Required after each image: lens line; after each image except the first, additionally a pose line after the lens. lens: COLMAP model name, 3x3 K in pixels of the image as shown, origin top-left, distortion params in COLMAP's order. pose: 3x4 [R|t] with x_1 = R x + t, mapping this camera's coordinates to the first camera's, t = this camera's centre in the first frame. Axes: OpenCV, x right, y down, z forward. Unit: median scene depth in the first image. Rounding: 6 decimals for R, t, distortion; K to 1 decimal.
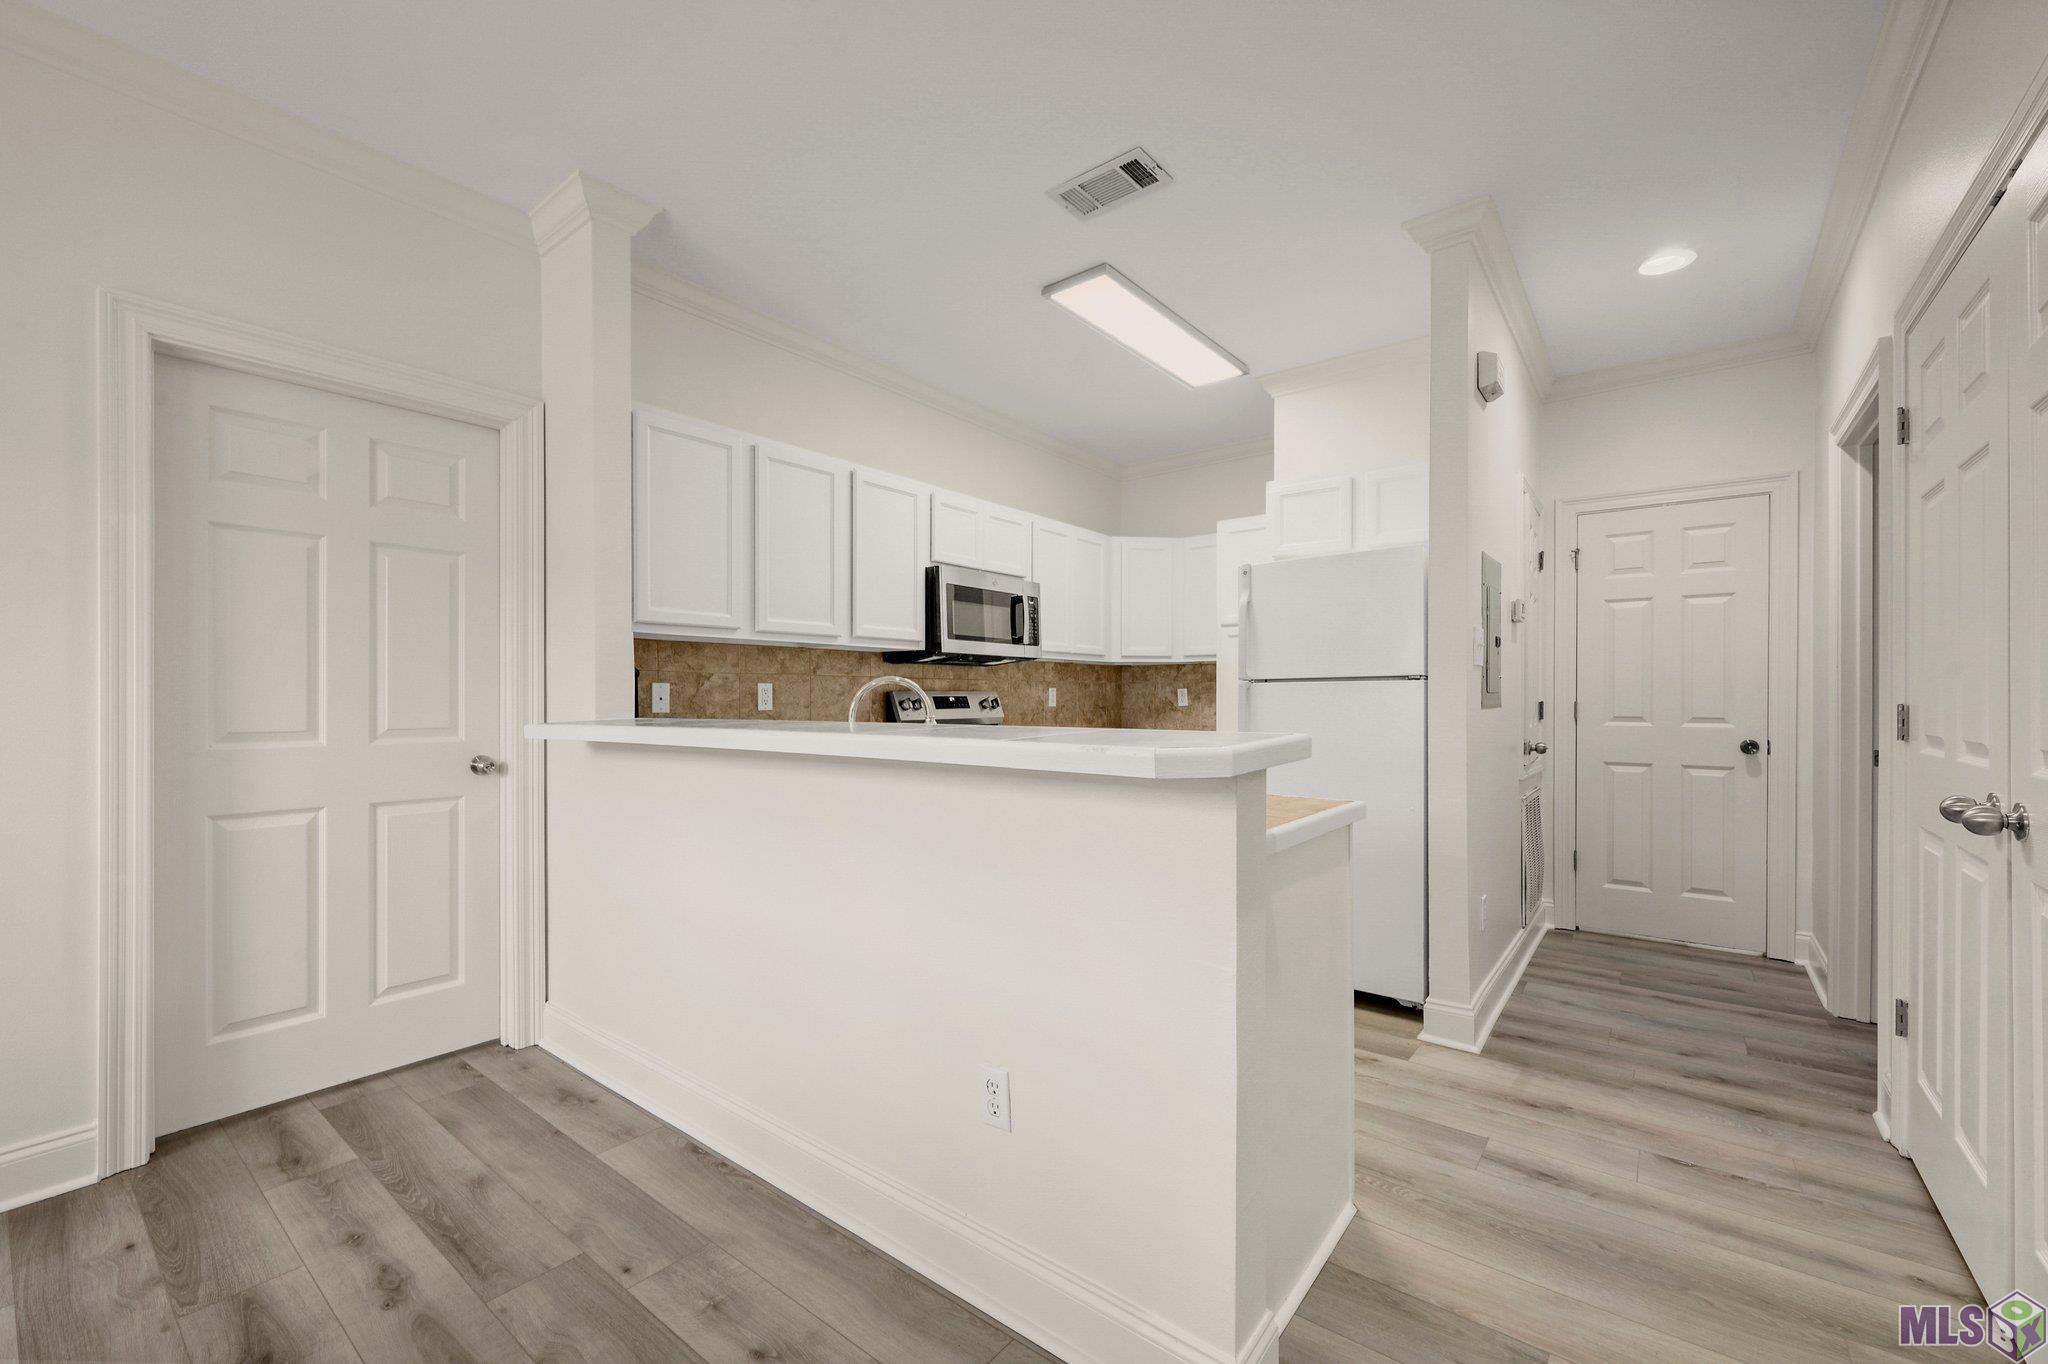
lens RADIAL K [[831.1, 0, 1033.8], [0, 831.1, 690.4], [0, 0, 1]] dist [-0.000053, -0.000519]
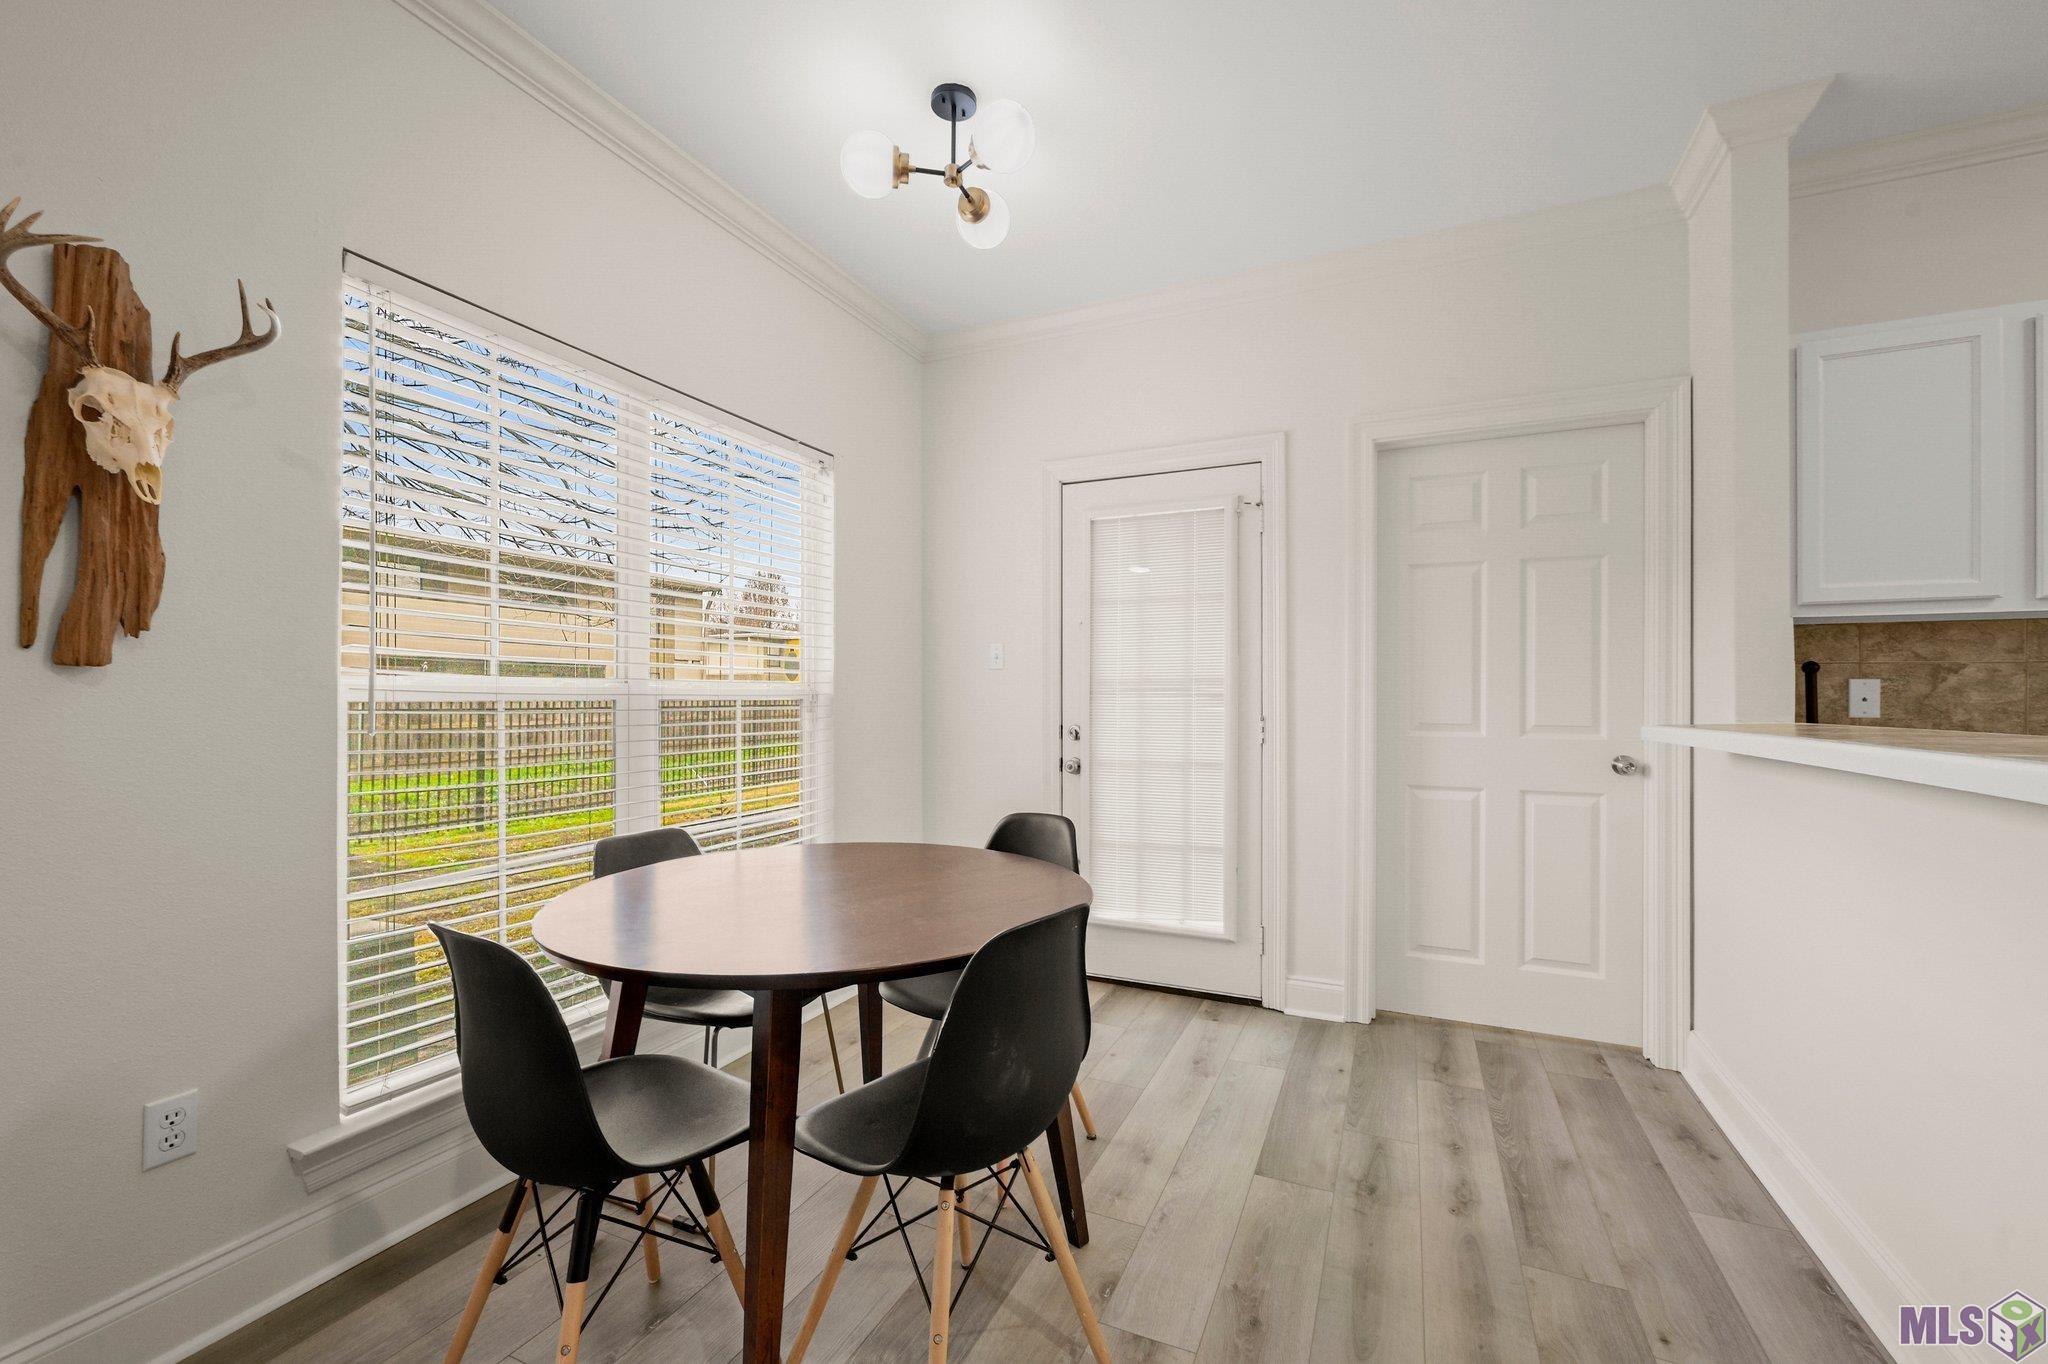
lens RADIAL K [[831.1, 0, 1034.5], [0, 831.1, 683.6], [0, 0, 1]] dist [-0.000053, -0.000519]
pose [[0.229811, -0.014051, -0.973134, 0.163972], [0.004212, 0.999901, -0.013443, 0.003095], [0.973226, -0.001010, 0.229847, 0.100401]]
